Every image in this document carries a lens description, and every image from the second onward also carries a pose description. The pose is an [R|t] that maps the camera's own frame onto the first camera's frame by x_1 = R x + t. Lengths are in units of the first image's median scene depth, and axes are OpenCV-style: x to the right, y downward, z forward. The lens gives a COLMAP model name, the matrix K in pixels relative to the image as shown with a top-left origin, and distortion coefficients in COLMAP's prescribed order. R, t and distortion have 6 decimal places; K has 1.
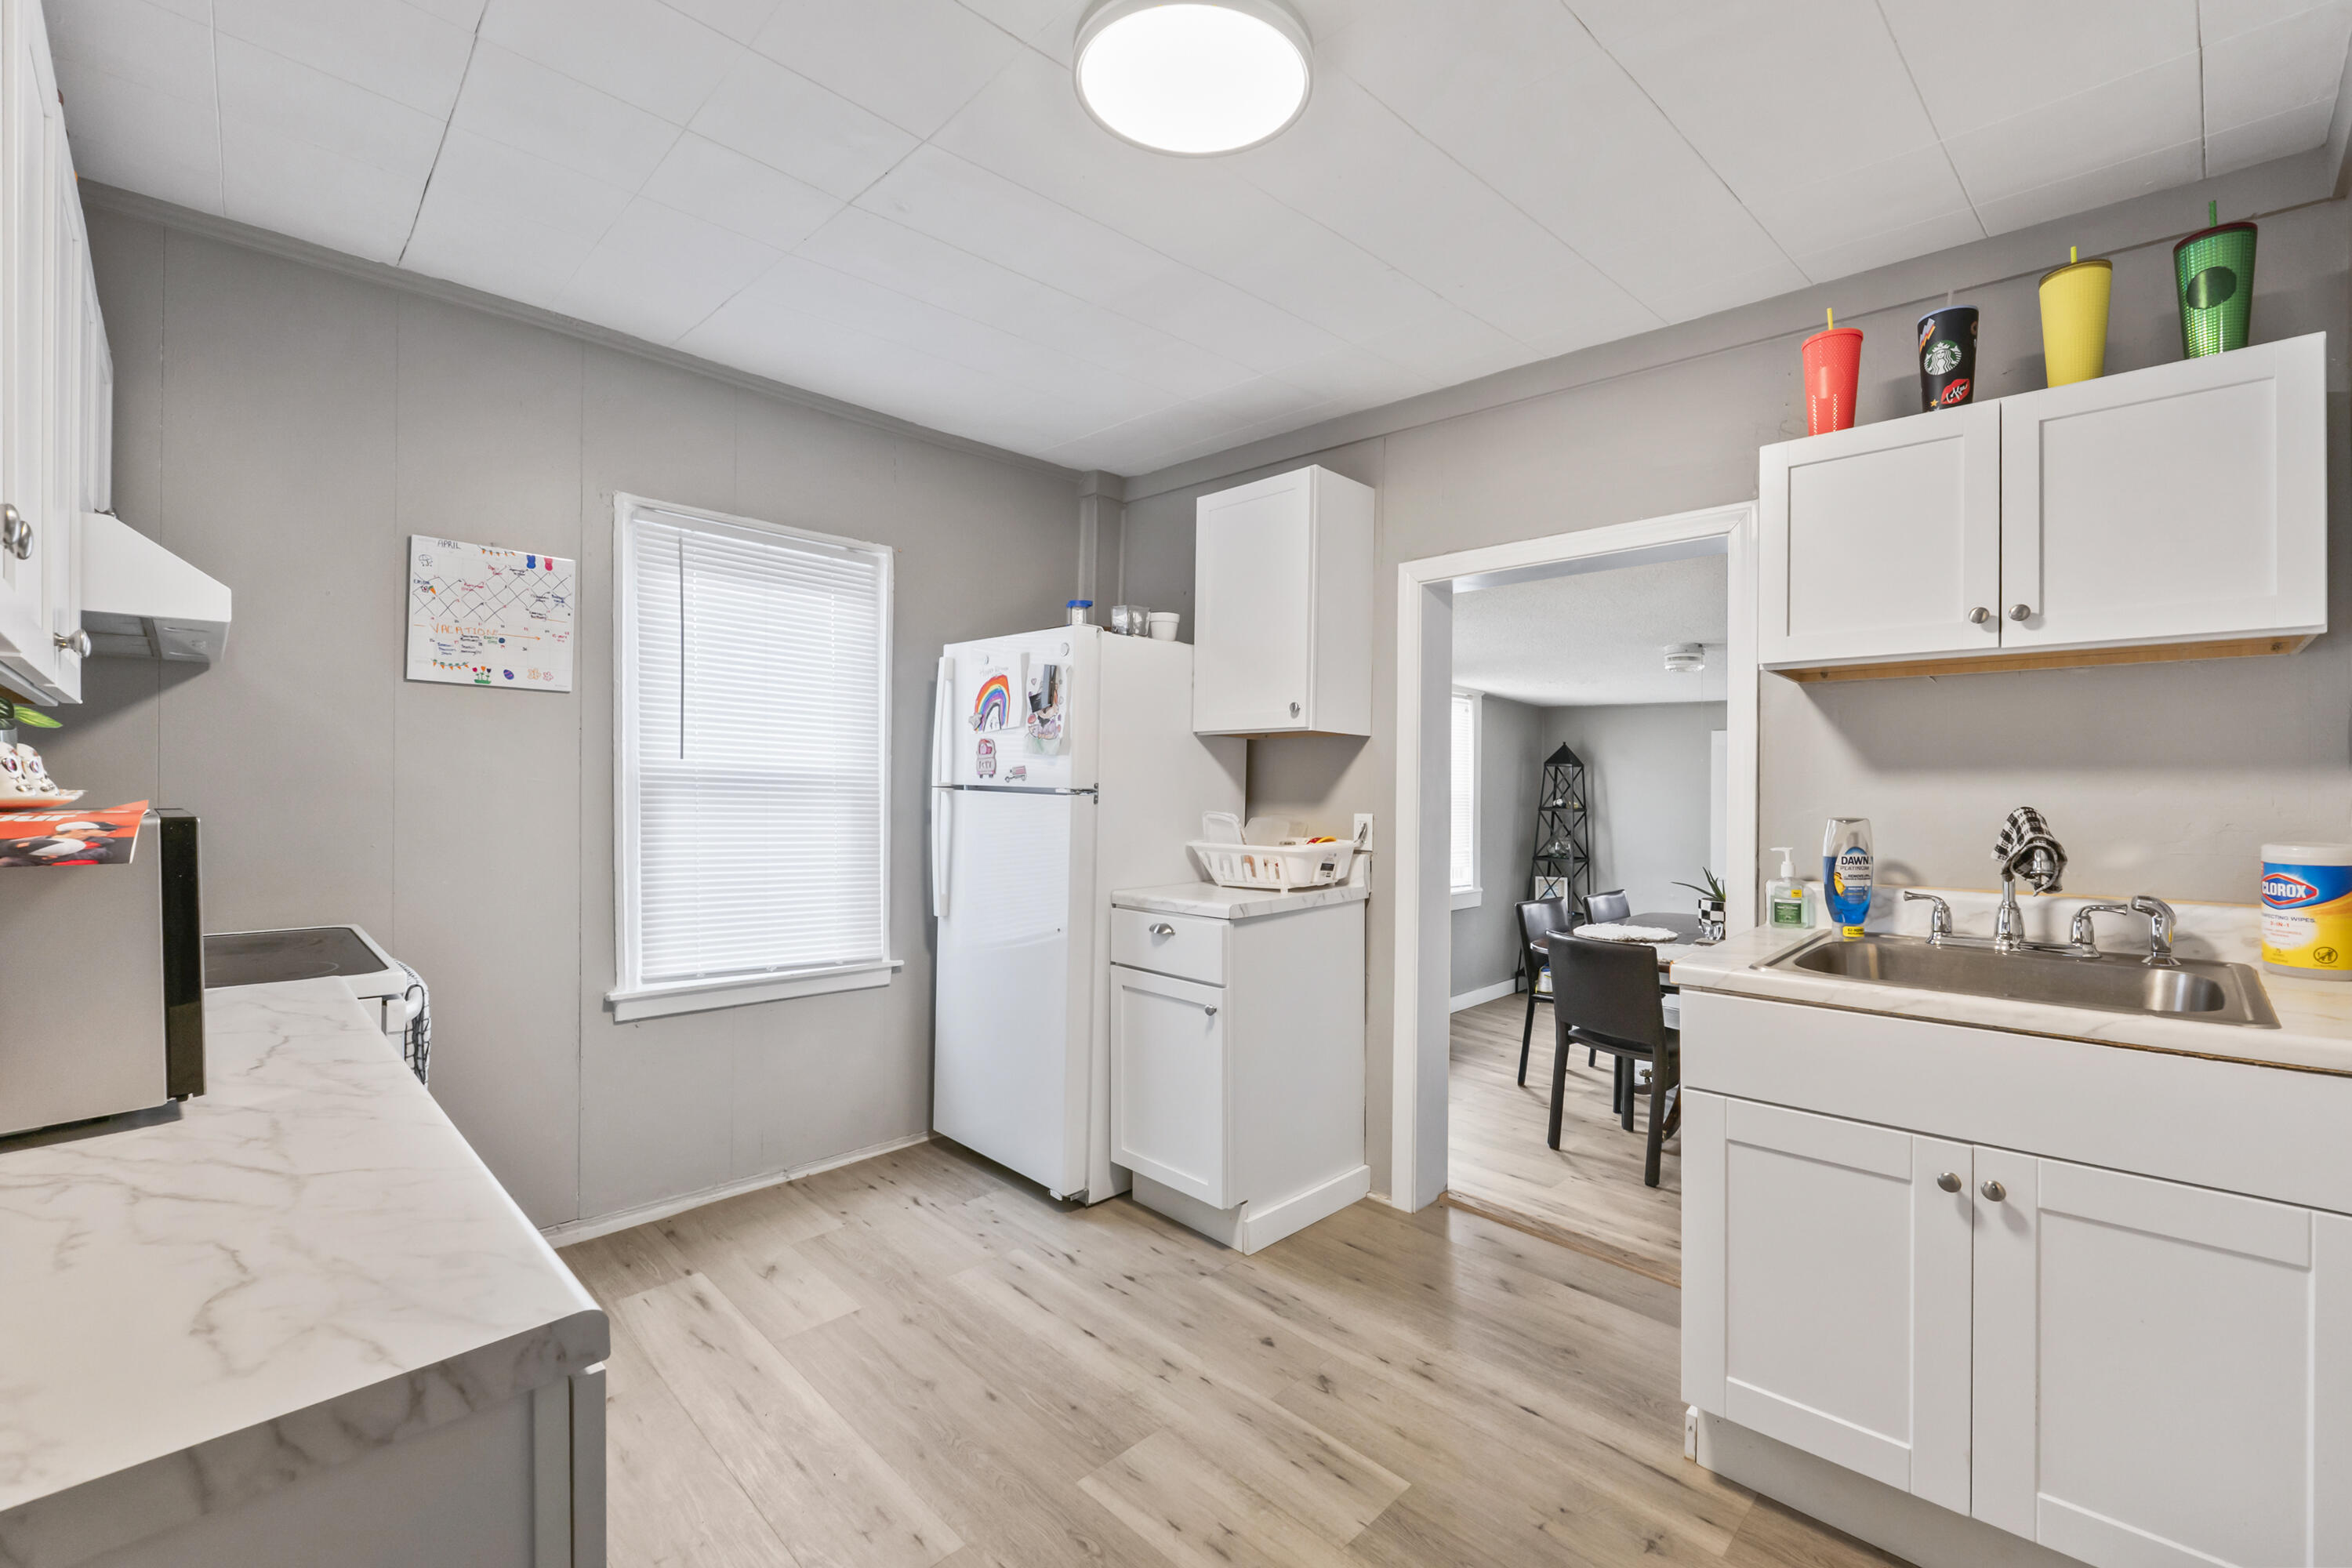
lens RADIAL K [[1004.2, 0, 1167.2], [0, 1004.2, 782.0], [0, 0, 1]] dist [-0.007824, 0.000209]
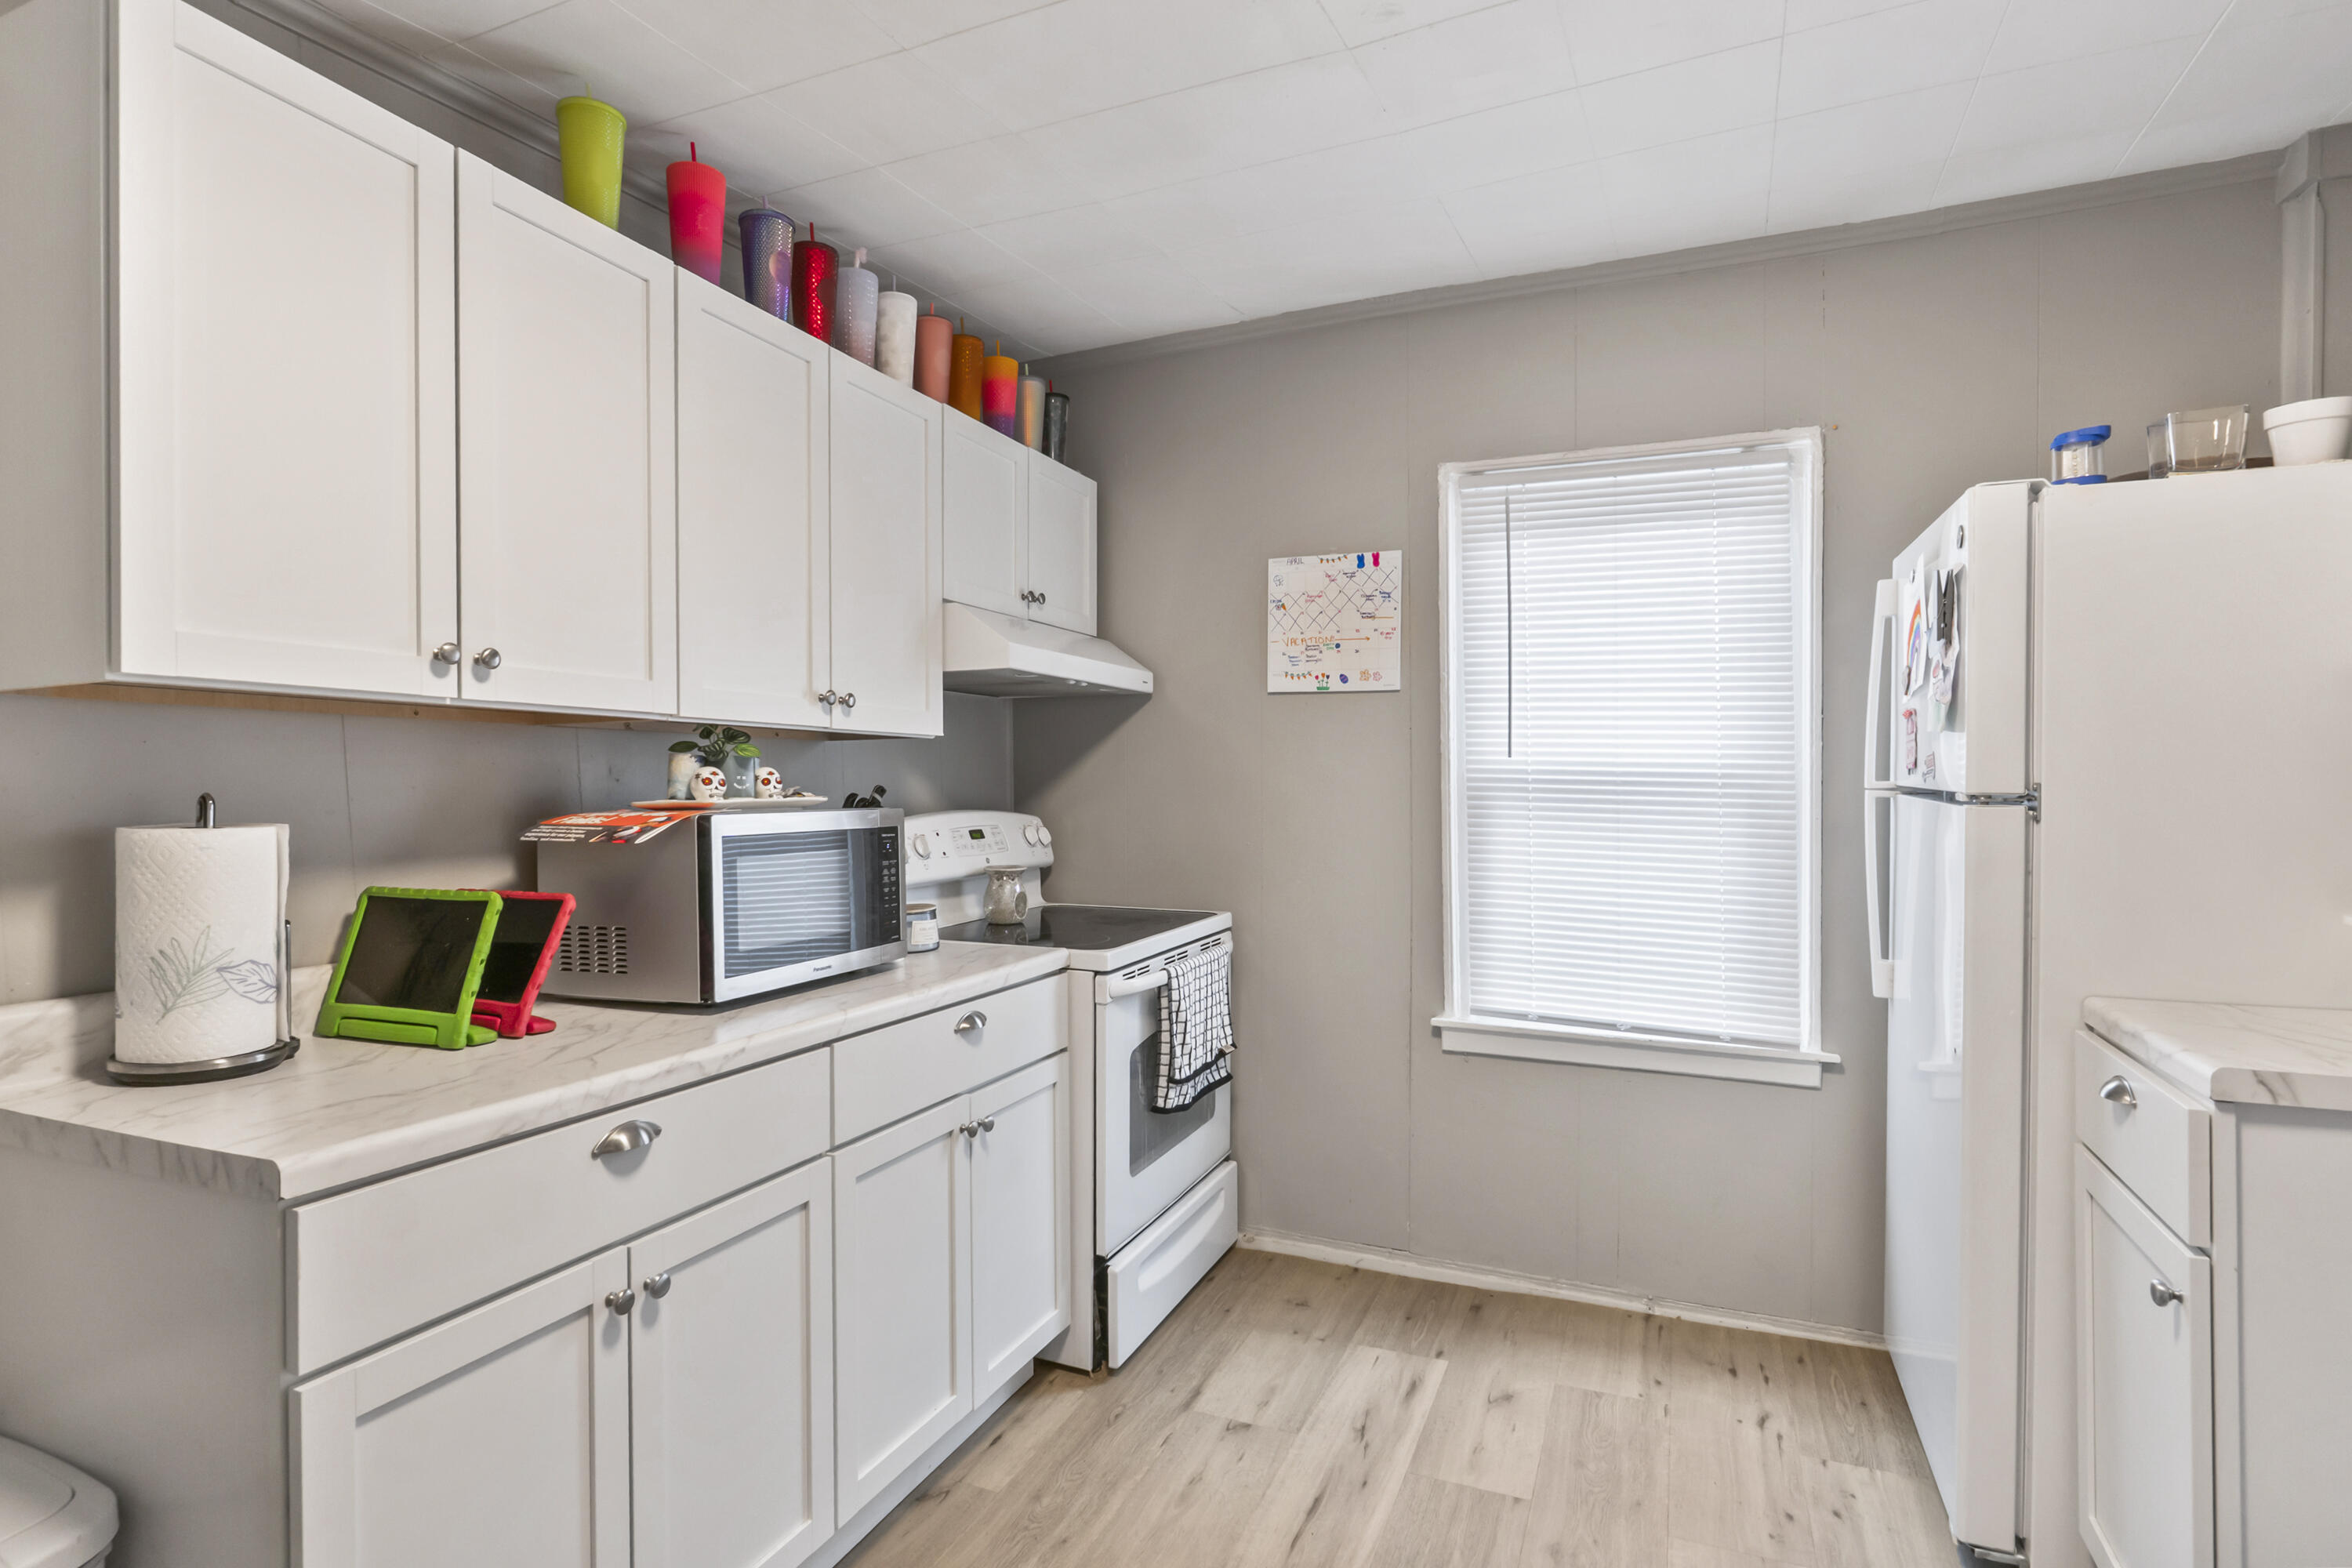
lens RADIAL K [[1188.9, 0, 1169.8], [0, 1188.9, 783.8], [0, 0, 1]] dist [0.001411, -0.000744]
pose [[0.358138, -0.004807, -0.933656, 0.365153], [0.009475, 0.999954, -0.001514, -0.002064], [0.933620, -0.008304, 0.358167, 0.385091]]
